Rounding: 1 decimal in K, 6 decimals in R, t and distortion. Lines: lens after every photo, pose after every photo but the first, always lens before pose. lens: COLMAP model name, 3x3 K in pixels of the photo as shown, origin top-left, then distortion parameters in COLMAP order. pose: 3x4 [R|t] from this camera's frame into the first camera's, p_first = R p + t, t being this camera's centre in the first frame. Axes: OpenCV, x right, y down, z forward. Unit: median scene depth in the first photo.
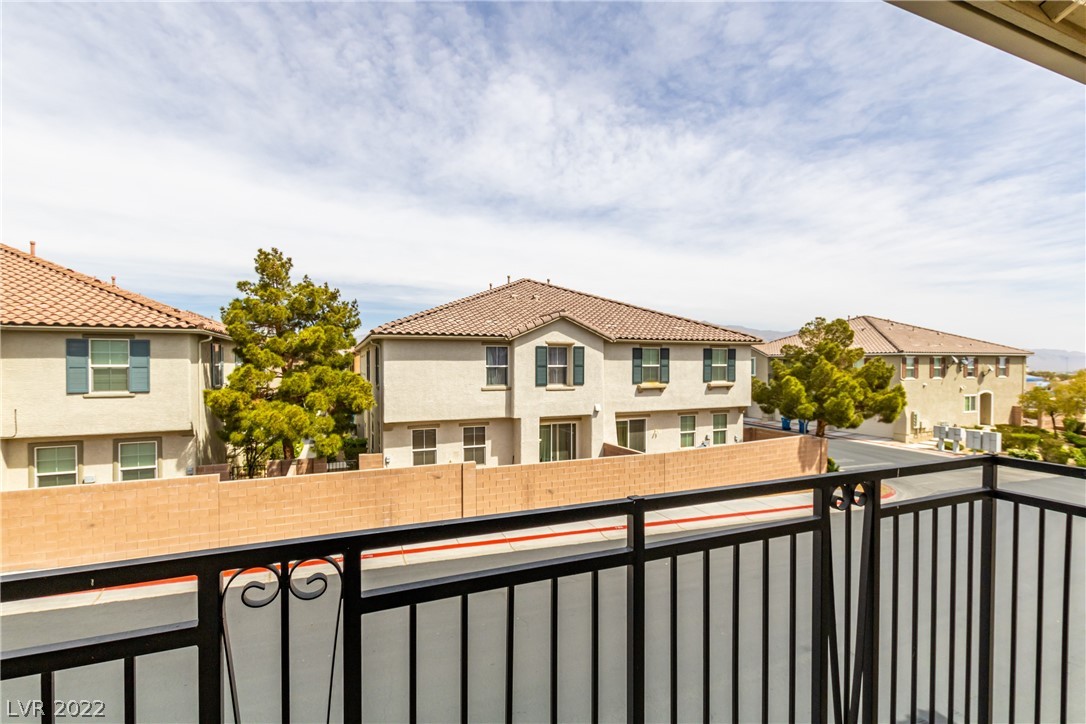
lens RADIAL K [[492.8, 0, 542.7], [0, 492.8, 364.8], [0, 0, 1]] dist [0.005383, -0.000673]
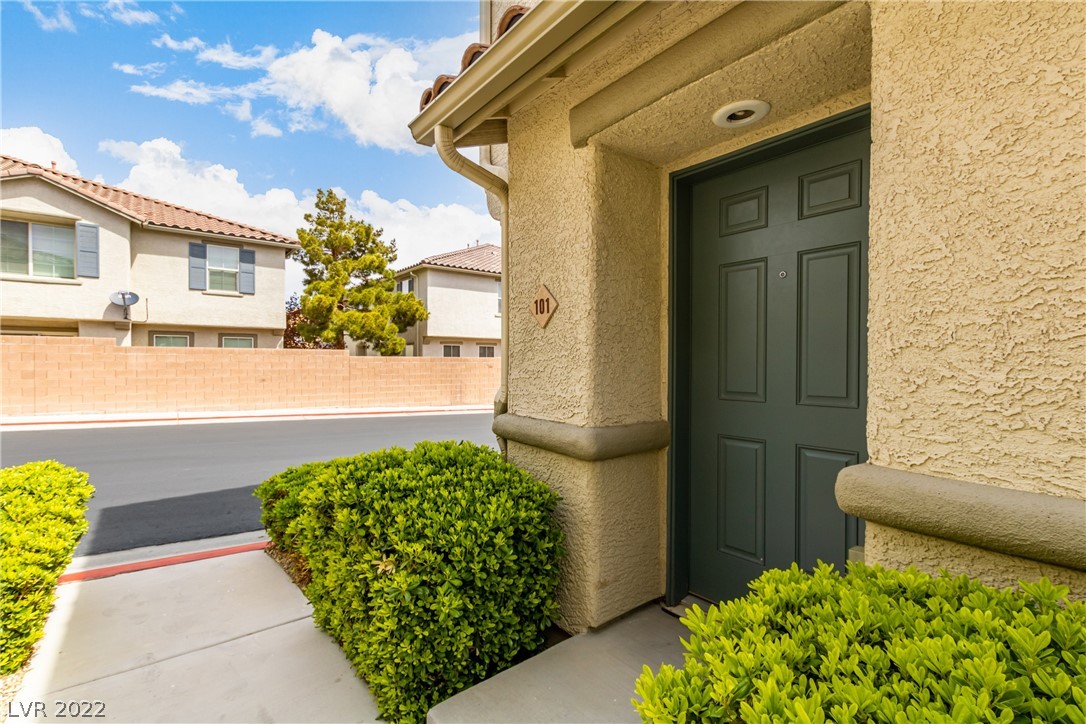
lens RADIAL K [[492.8, 0, 540.6], [0, 492.8, 365.8], [0, 0, 1]] dist [0.005383, -0.000673]
pose [[0.960563, -0.000004, 0.278062, -0.480320], [0.001563, 0.999984, -0.005385, 0.245733], [-0.278058, 0.005607, 0.960548, -0.354254]]
